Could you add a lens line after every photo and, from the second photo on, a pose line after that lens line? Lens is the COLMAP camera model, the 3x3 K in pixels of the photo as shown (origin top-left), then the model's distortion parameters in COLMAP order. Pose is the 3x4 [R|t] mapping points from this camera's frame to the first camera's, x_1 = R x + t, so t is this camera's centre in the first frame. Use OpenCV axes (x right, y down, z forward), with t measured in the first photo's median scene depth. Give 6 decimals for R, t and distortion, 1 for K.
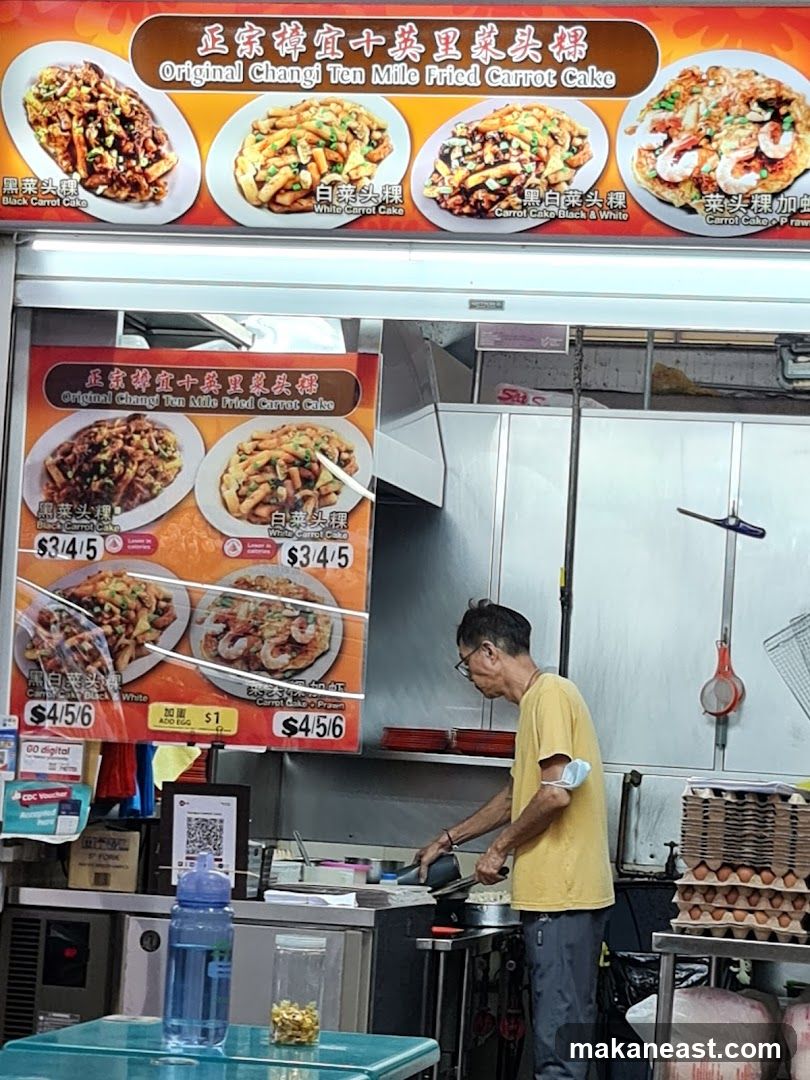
lens RADIAL K [[2785.5, 0, 404.4], [0, 2785.5, 587.2], [0, 0, 1]] dist [0.009017, -0.047664]
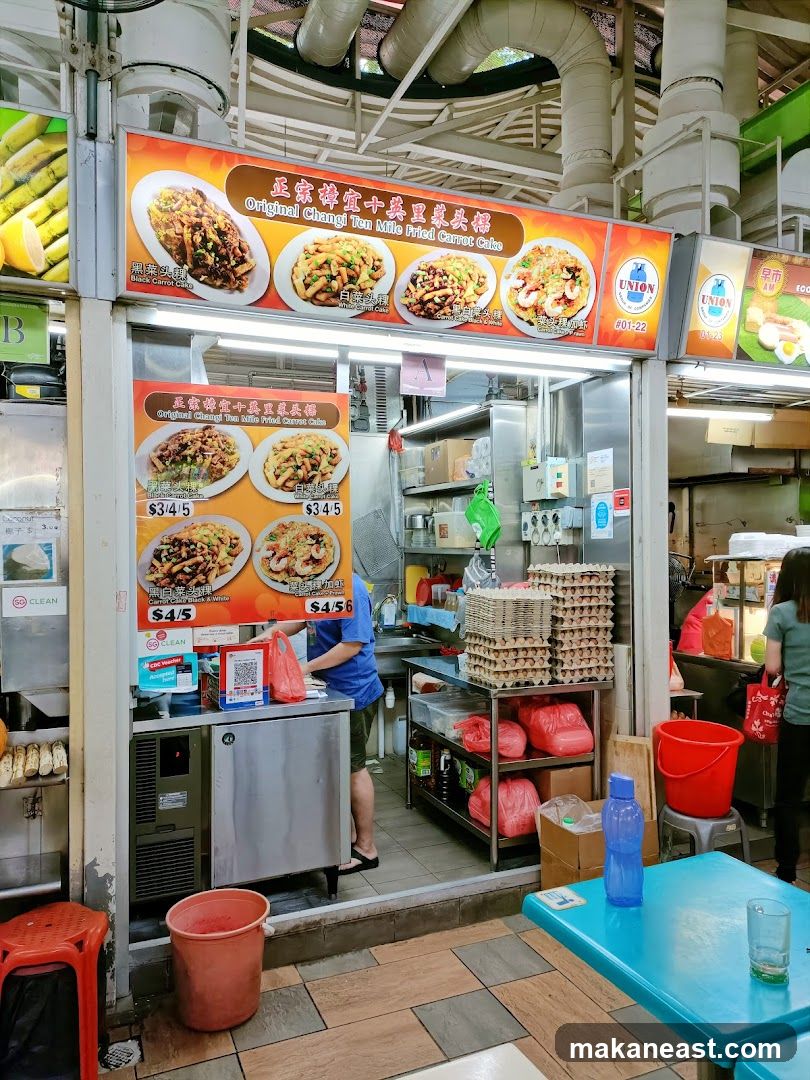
lens RADIAL K [[780.8, 0, 403.9], [0, 780.8, 543.9], [0, 0, 1]] dist [0.045885, -0.000680]
pose [[0.826592, -0.067878, 0.558693, -0.274679], [0.021727, 0.995809, 0.088840, -0.032953], [-0.562382, -0.061296, 0.824603, 0.577626]]
